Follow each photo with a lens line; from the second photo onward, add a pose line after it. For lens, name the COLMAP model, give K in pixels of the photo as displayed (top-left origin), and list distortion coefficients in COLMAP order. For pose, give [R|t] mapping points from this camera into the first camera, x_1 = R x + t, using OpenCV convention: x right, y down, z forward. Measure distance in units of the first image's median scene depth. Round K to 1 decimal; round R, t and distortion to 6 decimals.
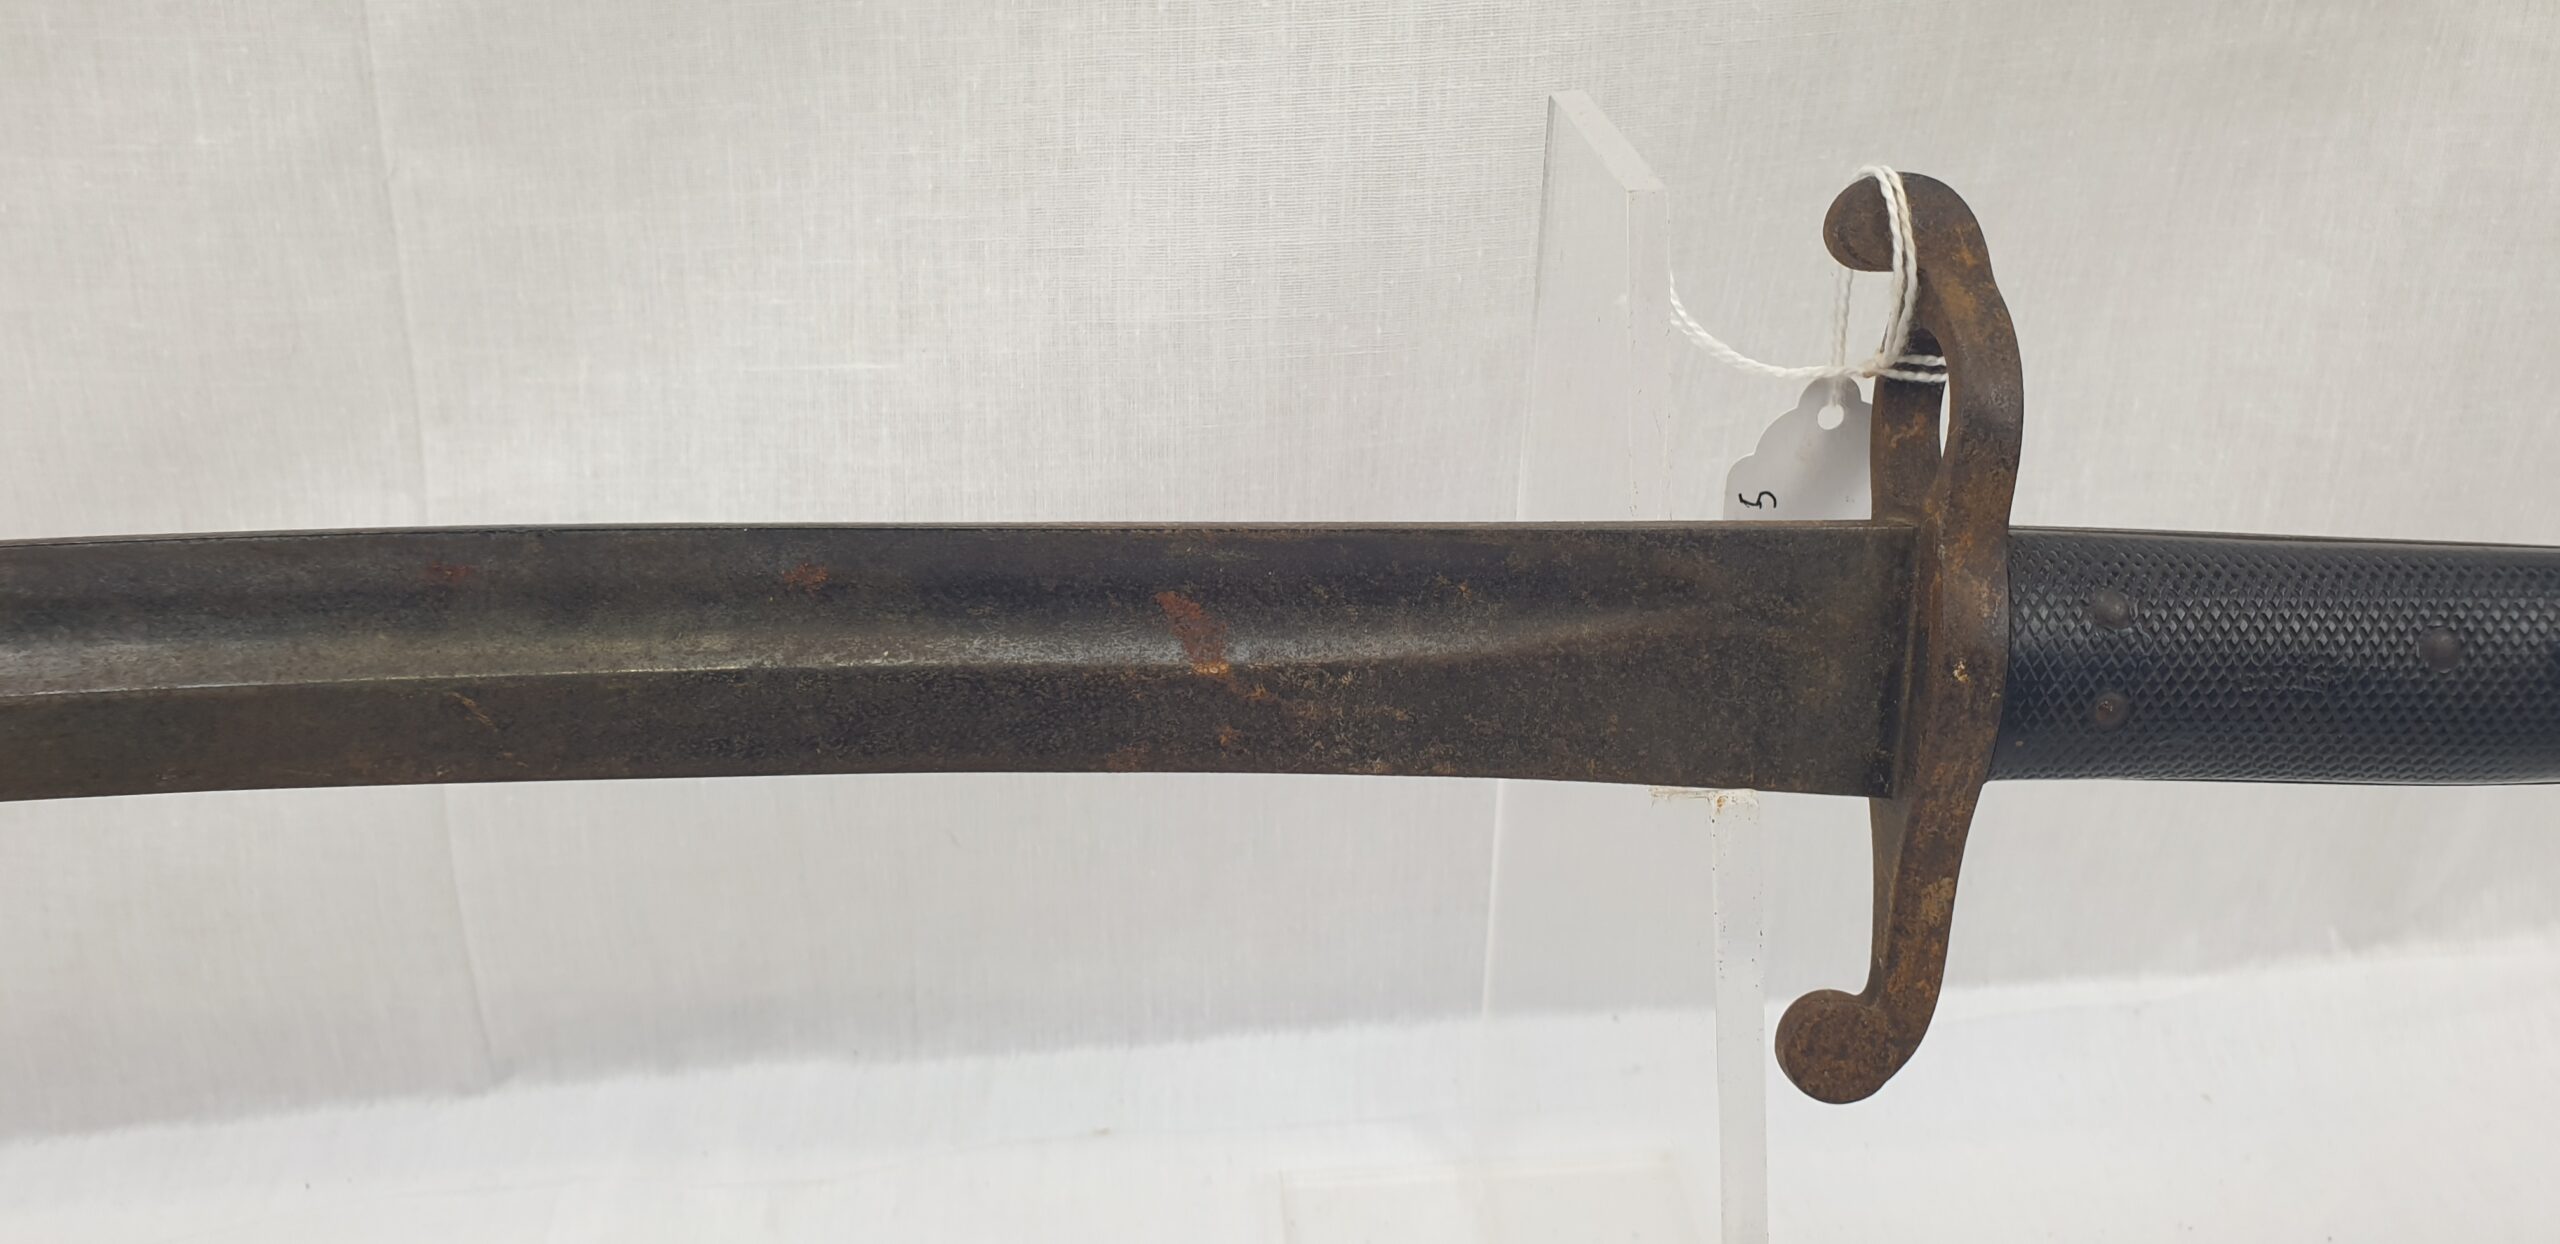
lens RADIAL K [[1831.5, 0, 1331.1], [0, 1831.5, 624.7], [0, 0, 1]] dist [0.080574, -0.123533]
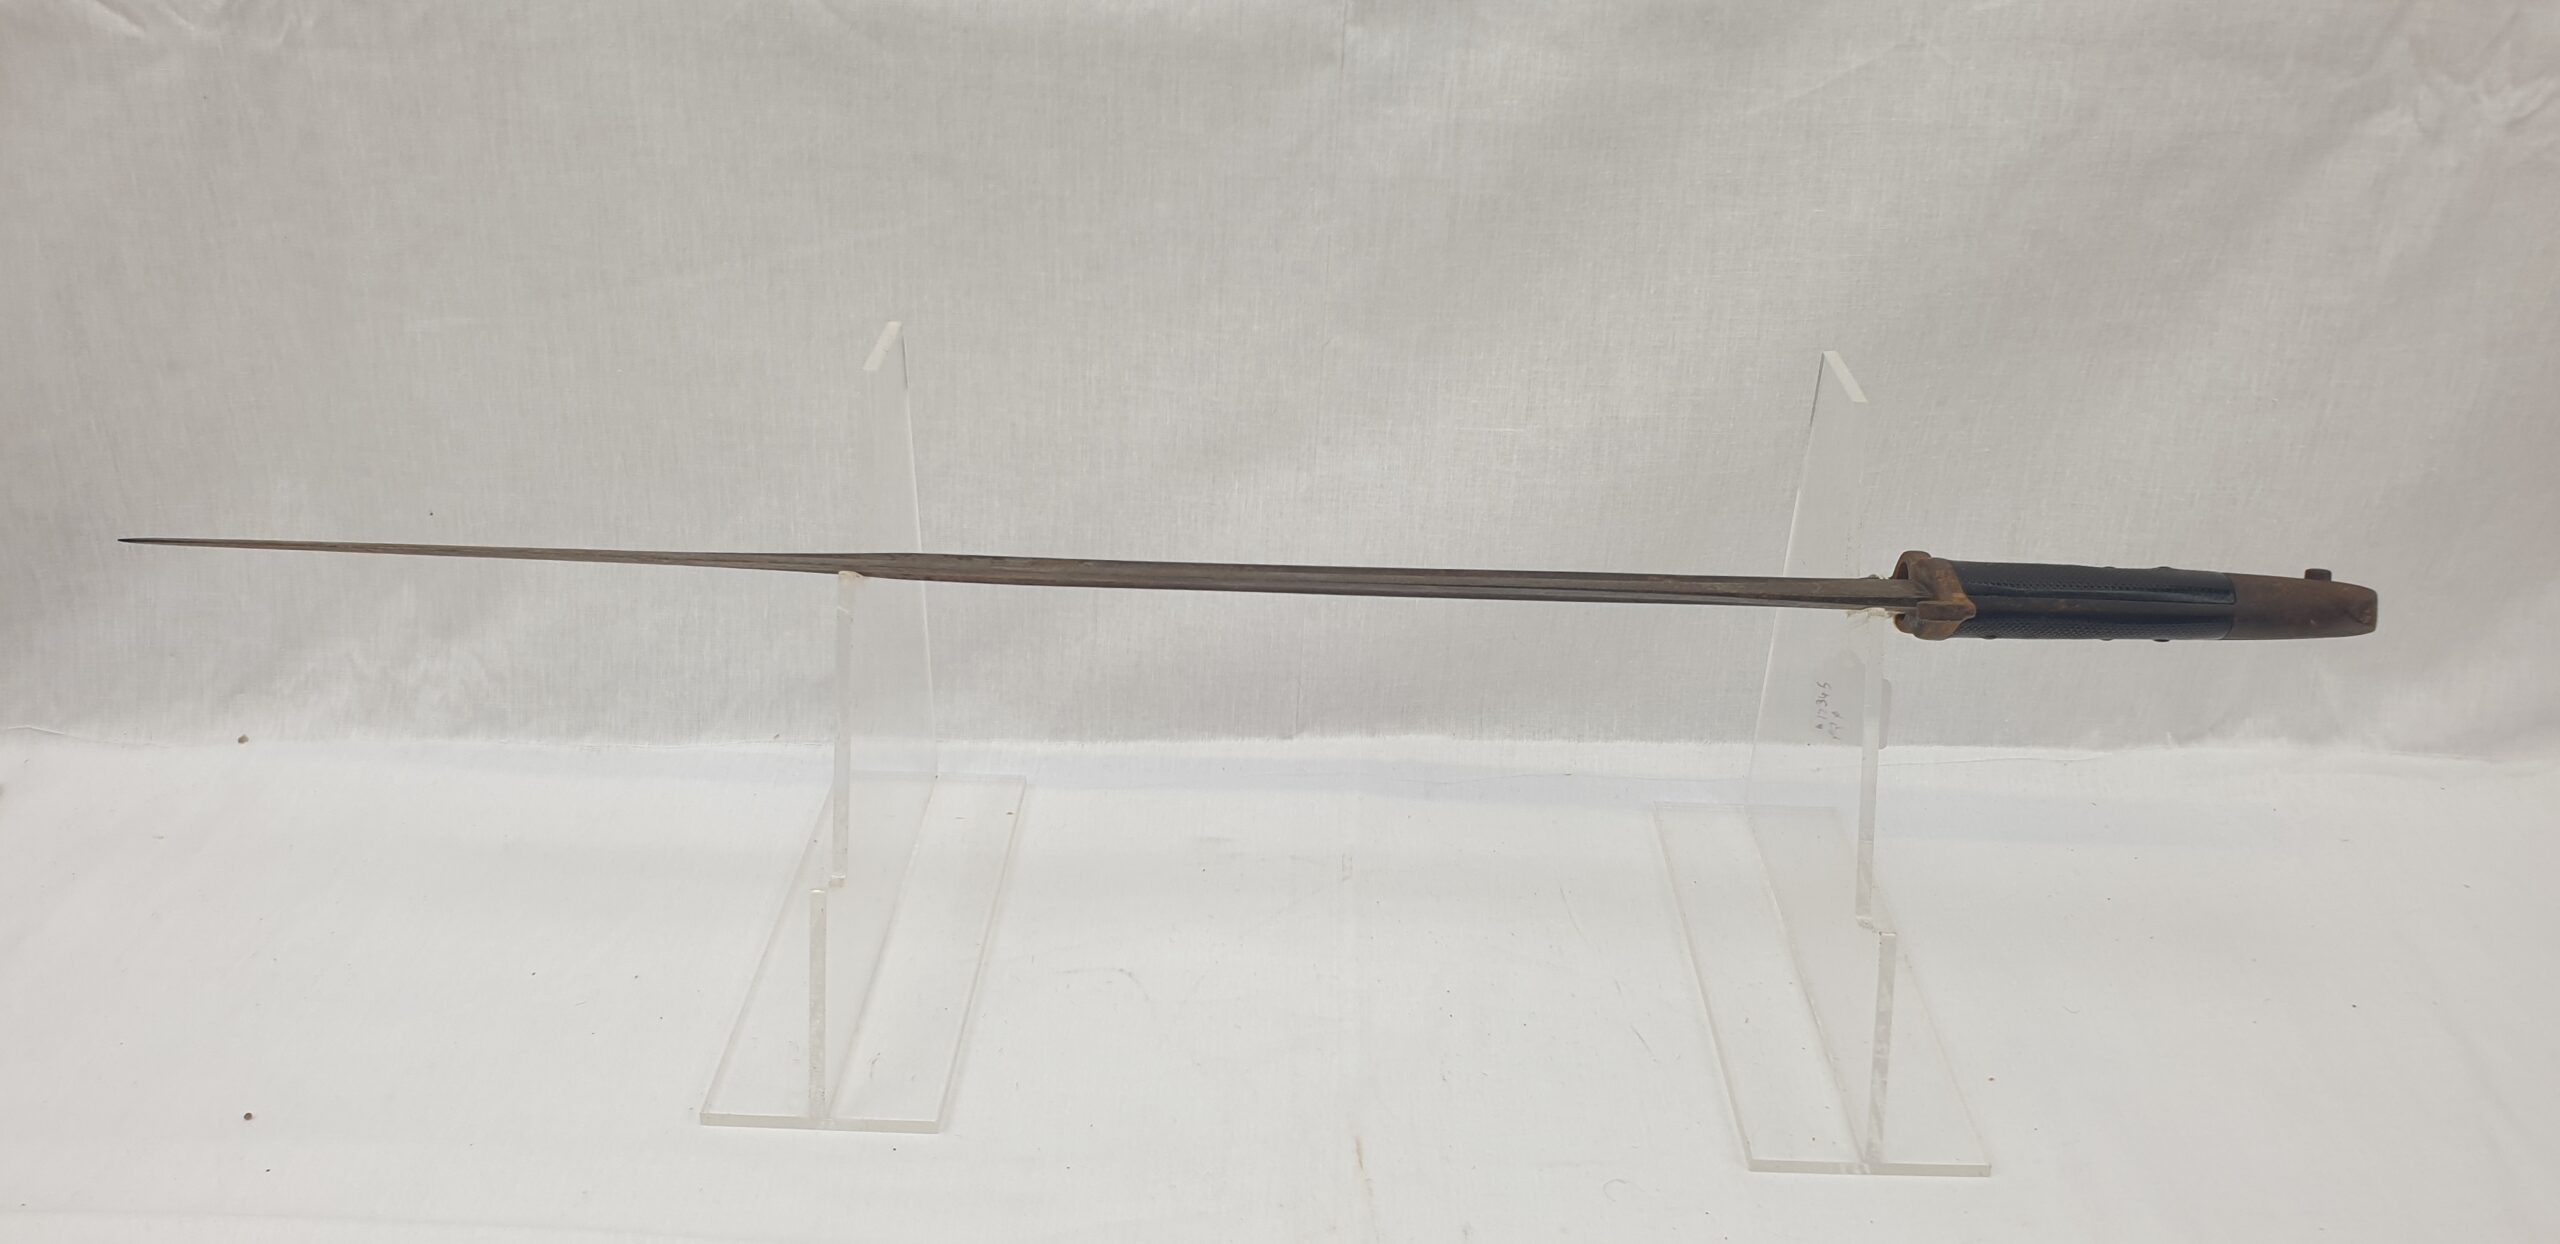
lens RADIAL K [[1889.8, 0, 1275.5], [0, 1889.8, 653.0], [0, 0, 1]] dist [0.009725, -0.013475]
pose [[0.992630, 0.062333, -0.103924, -0.385336], [-0.060064, 0.997886, 0.024830, 0.146283], [0.105252, -0.018405, 0.994275, -2.020660]]
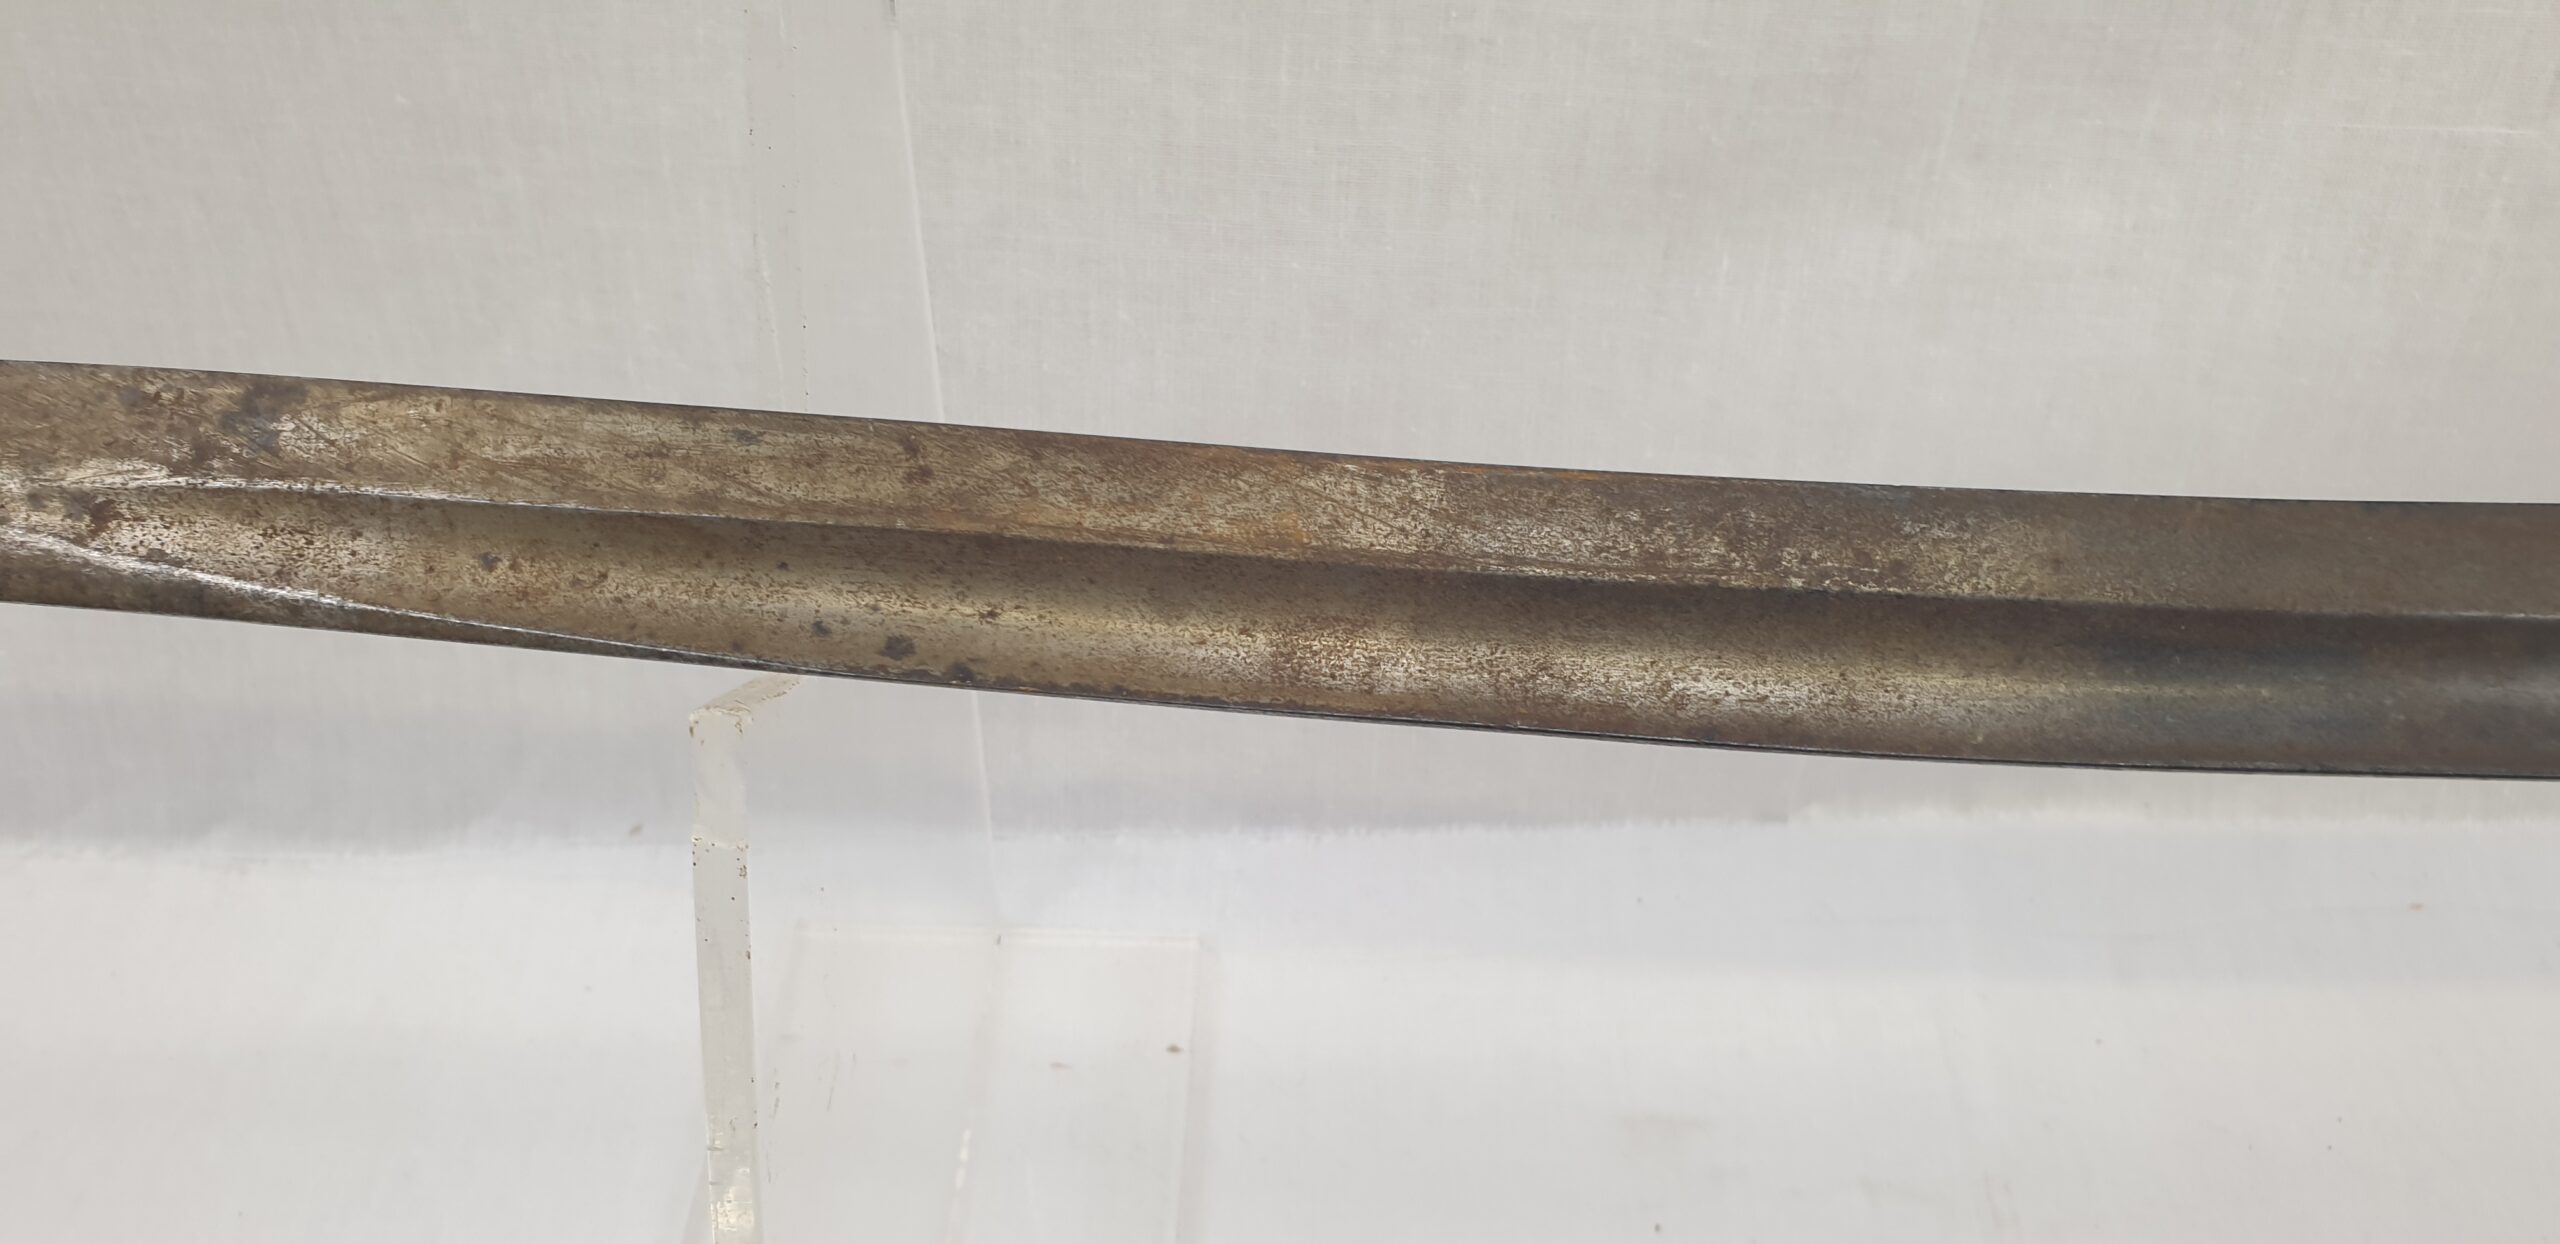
lens RADIAL K [[1958.4, 0, 1297.6], [0, 1958.4, 625.3], [0, 0, 1]] dist [-0.019651, 0.005107]
pose [[0.992861, 0.074918, -0.092814, -0.995781], [-0.053507, 0.975196, 0.214777, -0.104109], [0.106603, -0.208277, 0.972243, -0.059218]]
